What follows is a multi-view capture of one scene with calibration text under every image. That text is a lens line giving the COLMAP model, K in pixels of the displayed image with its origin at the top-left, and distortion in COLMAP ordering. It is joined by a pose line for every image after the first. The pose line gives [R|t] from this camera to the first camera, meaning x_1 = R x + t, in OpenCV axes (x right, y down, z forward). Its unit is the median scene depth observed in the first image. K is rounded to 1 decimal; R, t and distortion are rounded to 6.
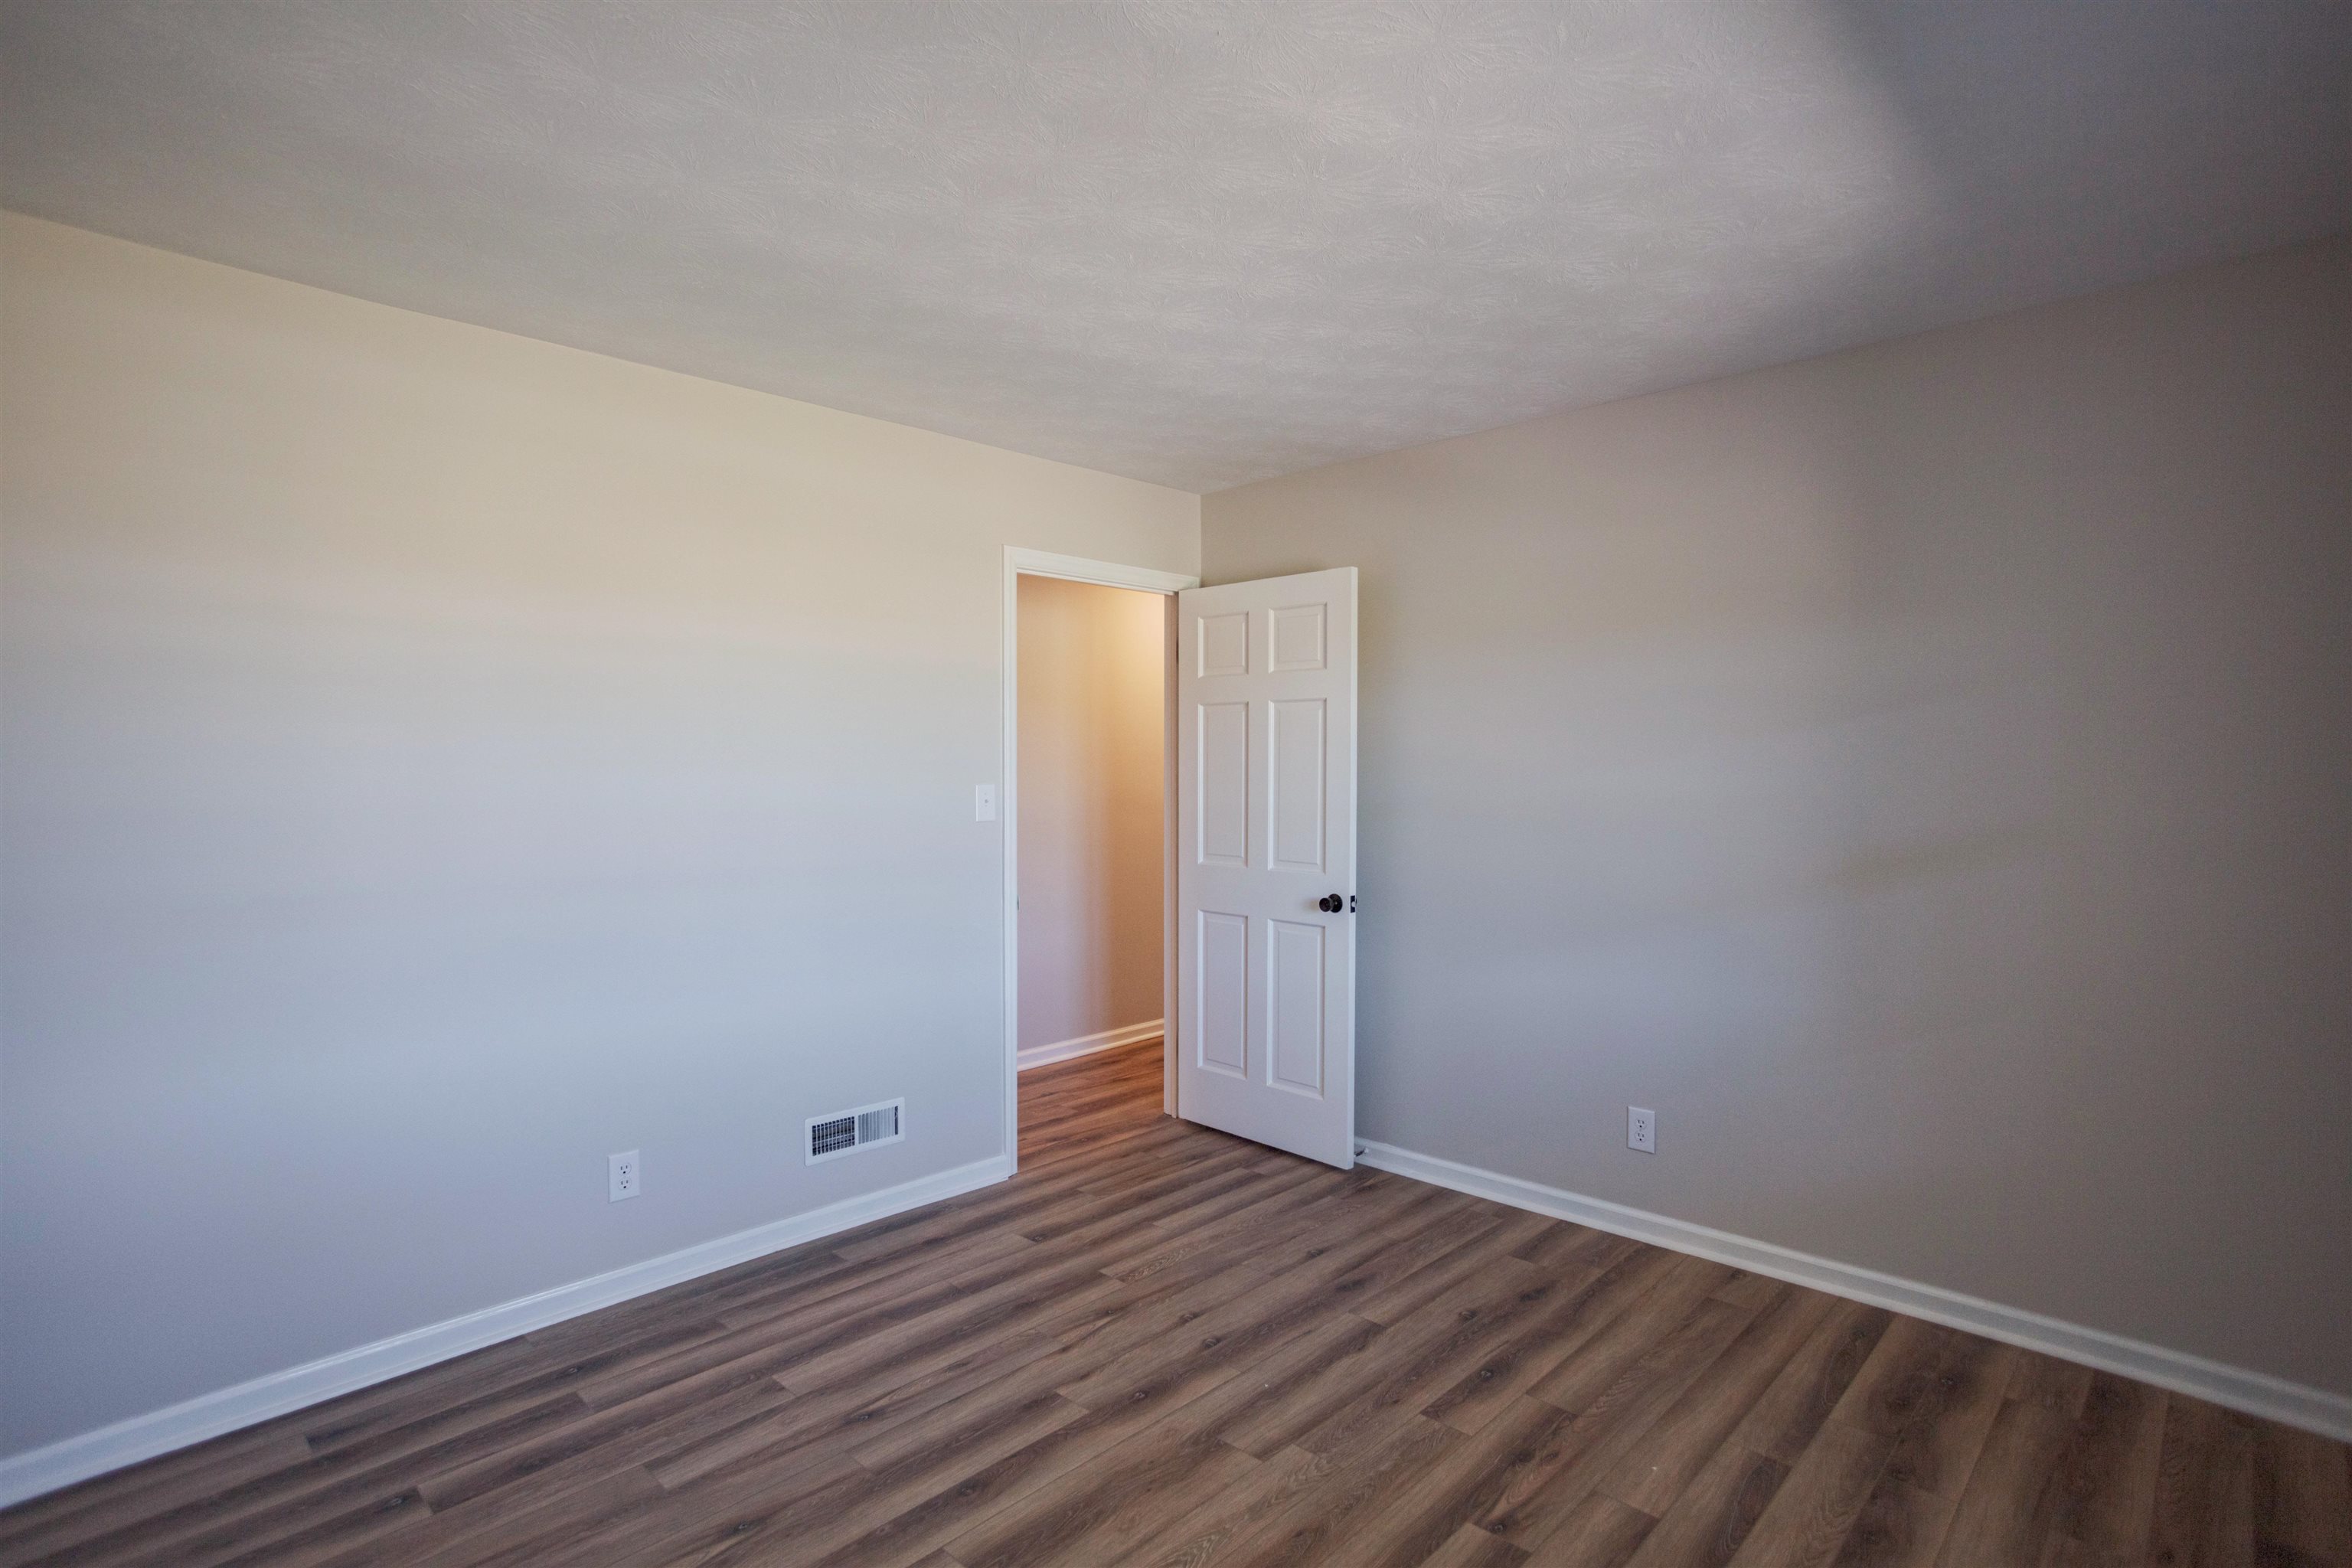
lens RADIAL K [[1150.7, 0, 1181.8], [0, 1150.7, 782.4], [0, 0, 1]] dist [-0.040932, 0.024384]
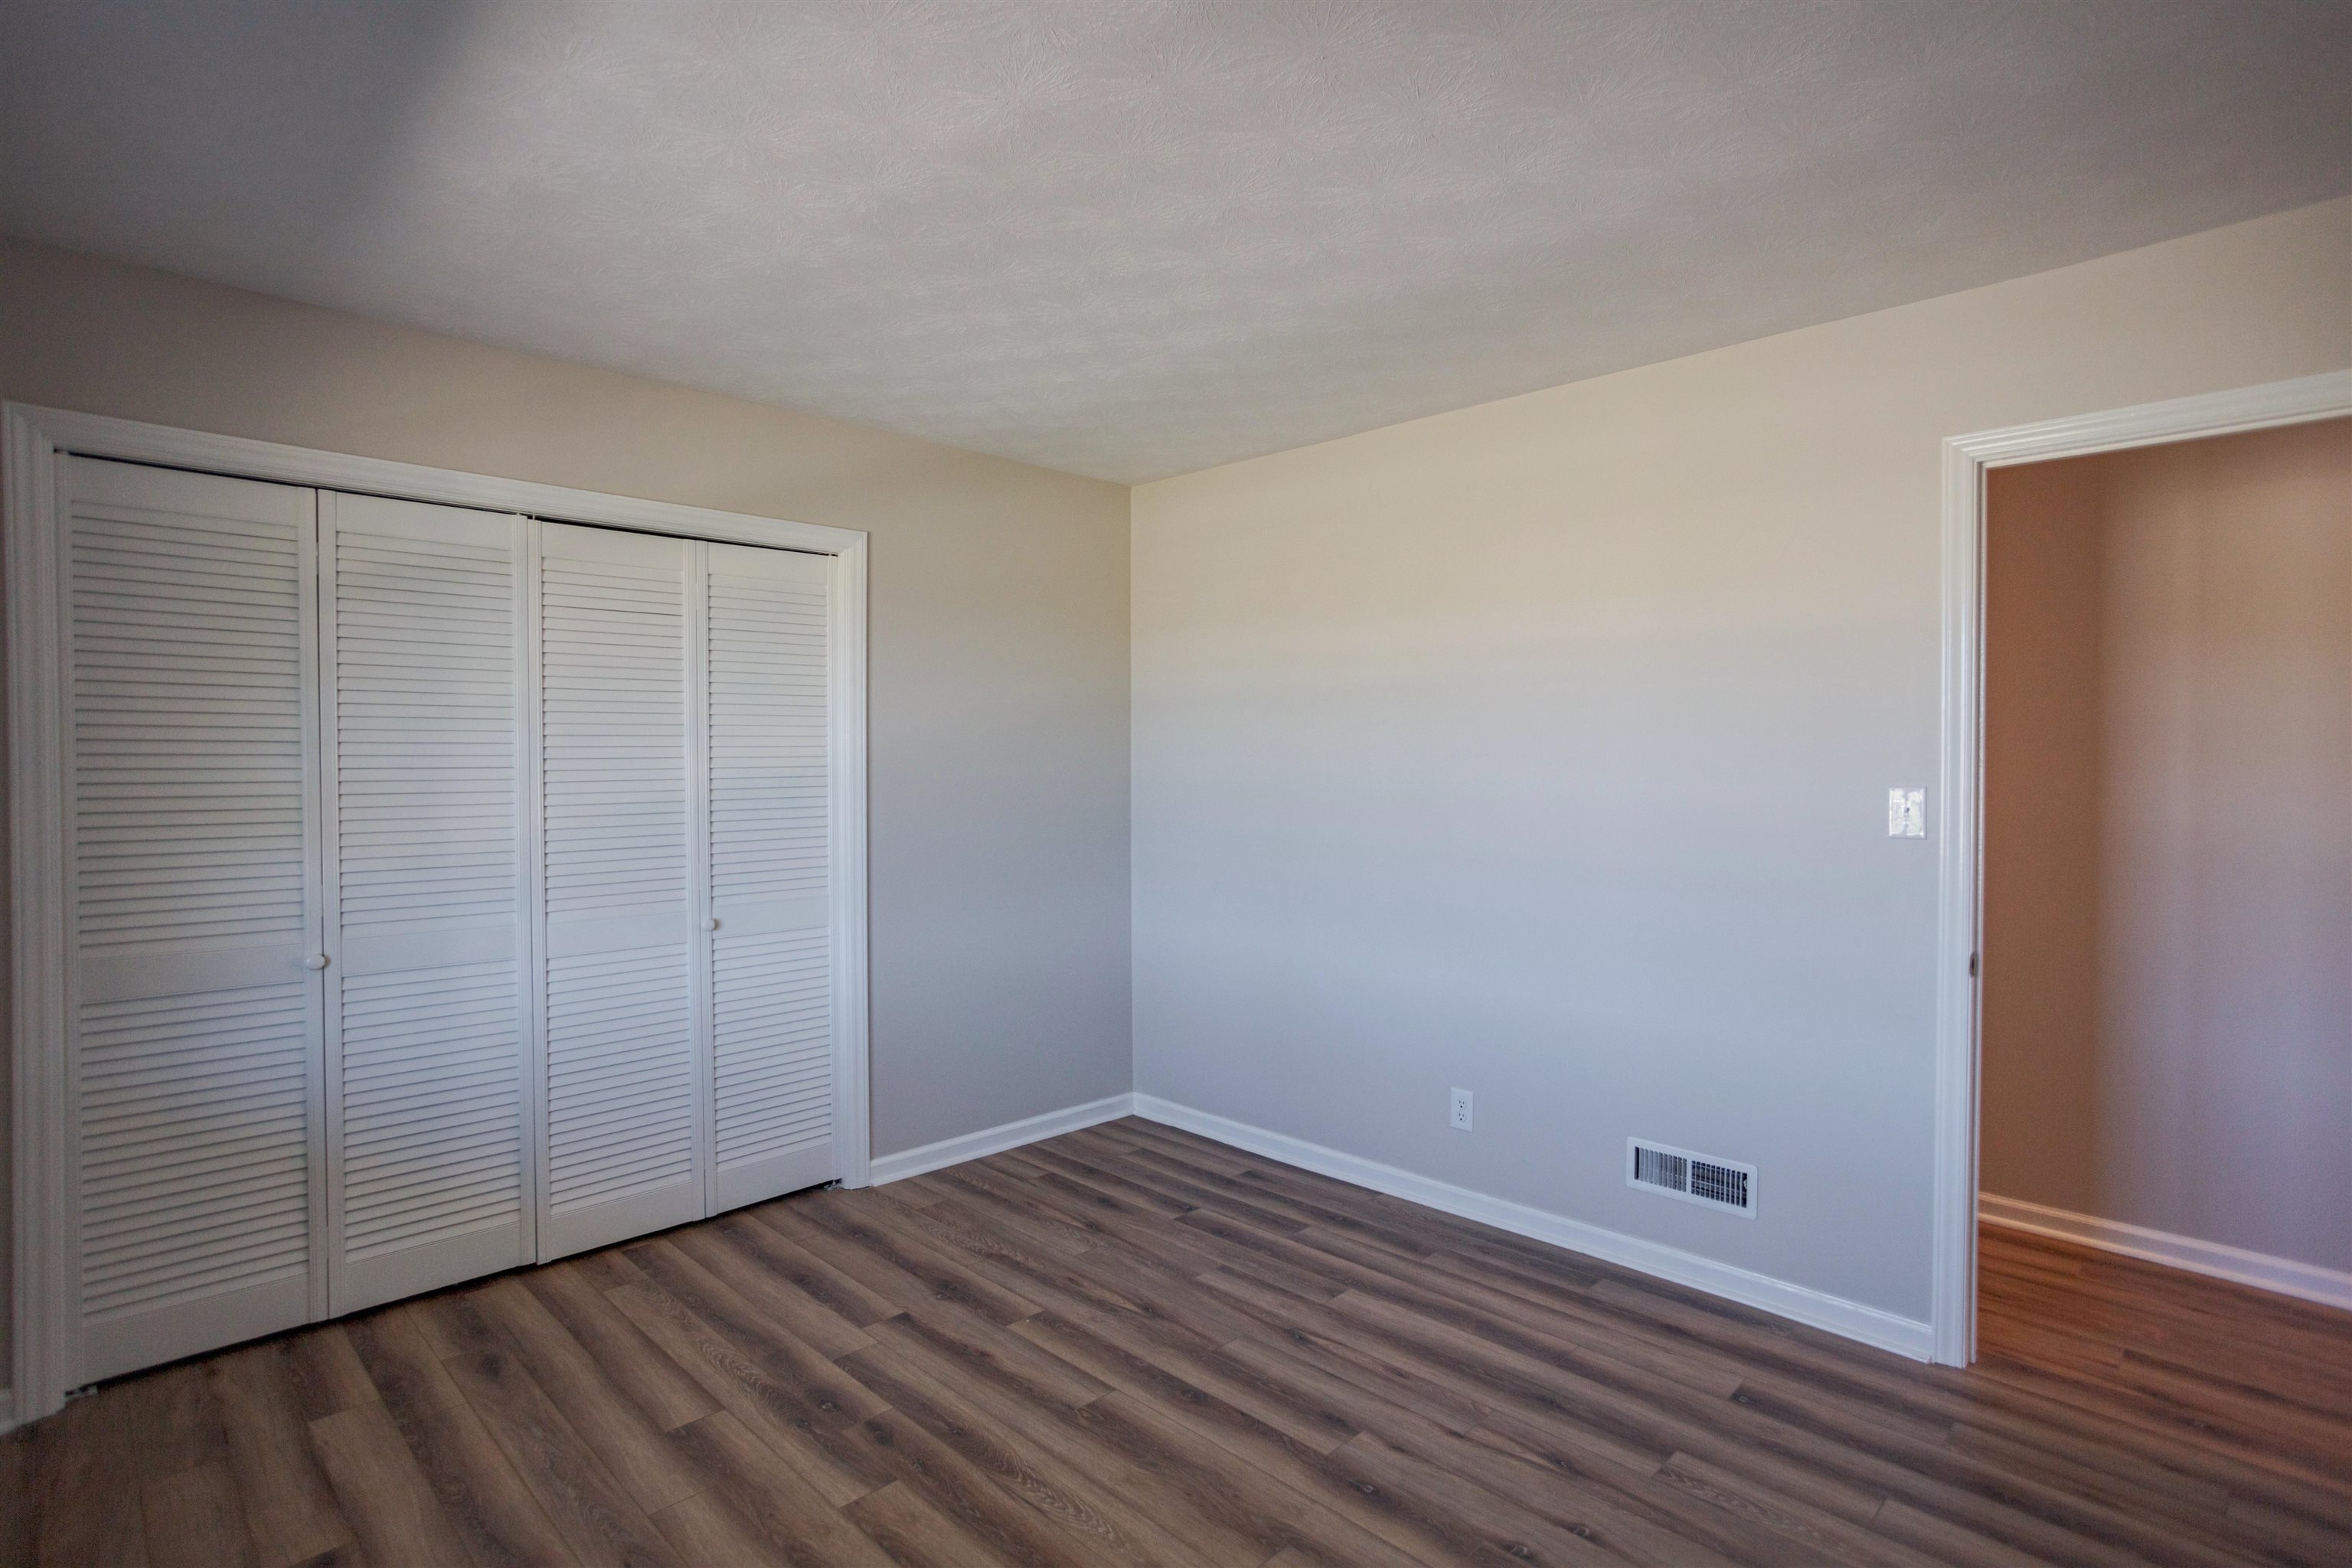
lens RADIAL K [[1150.7, 0, 1172.3], [0, 1150.7, 769.8], [0, 0, 1]] dist [-0.040932, 0.024384]
pose [[-0.023373, 0.010139, -0.999675, 0.712478], [-0.013686, 0.999852, 0.010460, -0.011934], [0.999633, 0.013926, -0.023231, 0.749707]]
